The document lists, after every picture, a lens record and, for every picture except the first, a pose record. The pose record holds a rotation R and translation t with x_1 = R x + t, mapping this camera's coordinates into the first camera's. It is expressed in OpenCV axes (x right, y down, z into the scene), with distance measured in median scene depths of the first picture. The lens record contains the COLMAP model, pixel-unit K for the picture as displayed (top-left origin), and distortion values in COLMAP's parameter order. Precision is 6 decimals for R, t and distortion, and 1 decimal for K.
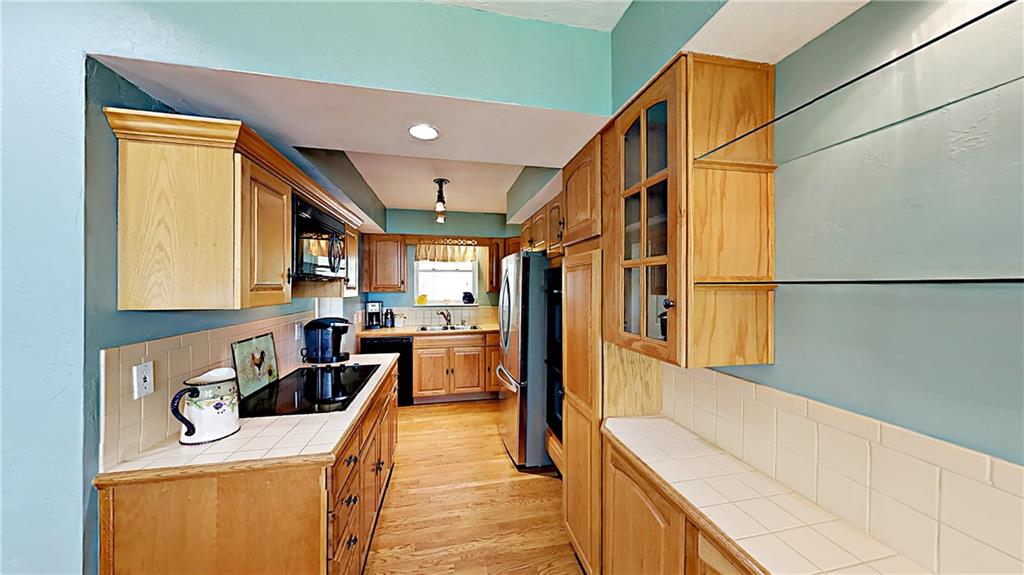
lens RADIAL K [[322.2, 0, 509.8], [0, 322.2, 286.5], [0, 0, 1]] dist [-0.002432, -0.000133]
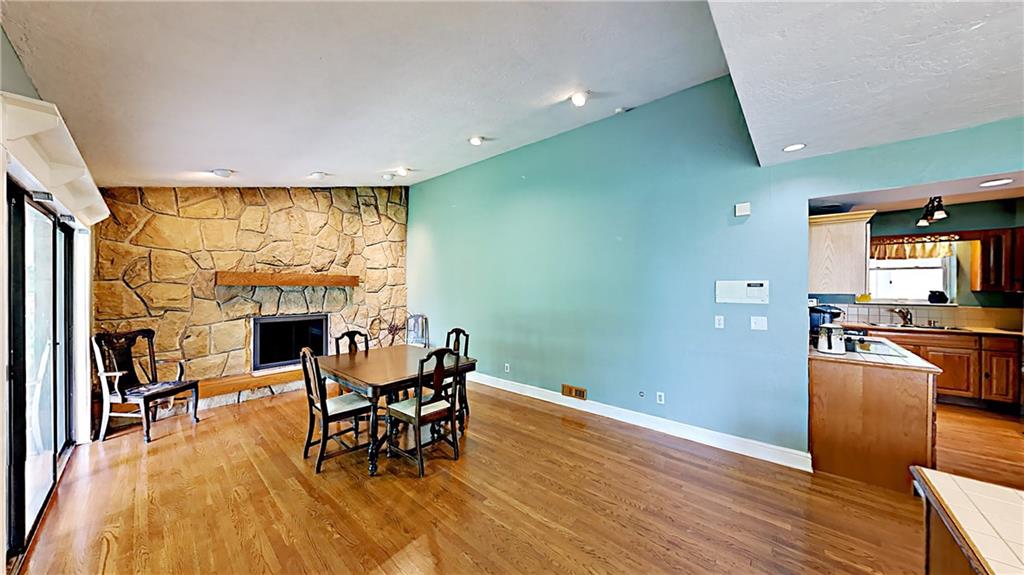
lens RADIAL K [[322.2, 0, 517.4], [0, 322.2, 284.2], [0, 0, 1]] dist [-0.002432, -0.000133]
pose [[0.604939, 0.000551, -0.796272, -0.128086], [-0.001887, 0.999998, -0.000742, 0.001404], [0.796270, 0.001951, 0.604938, -0.533763]]
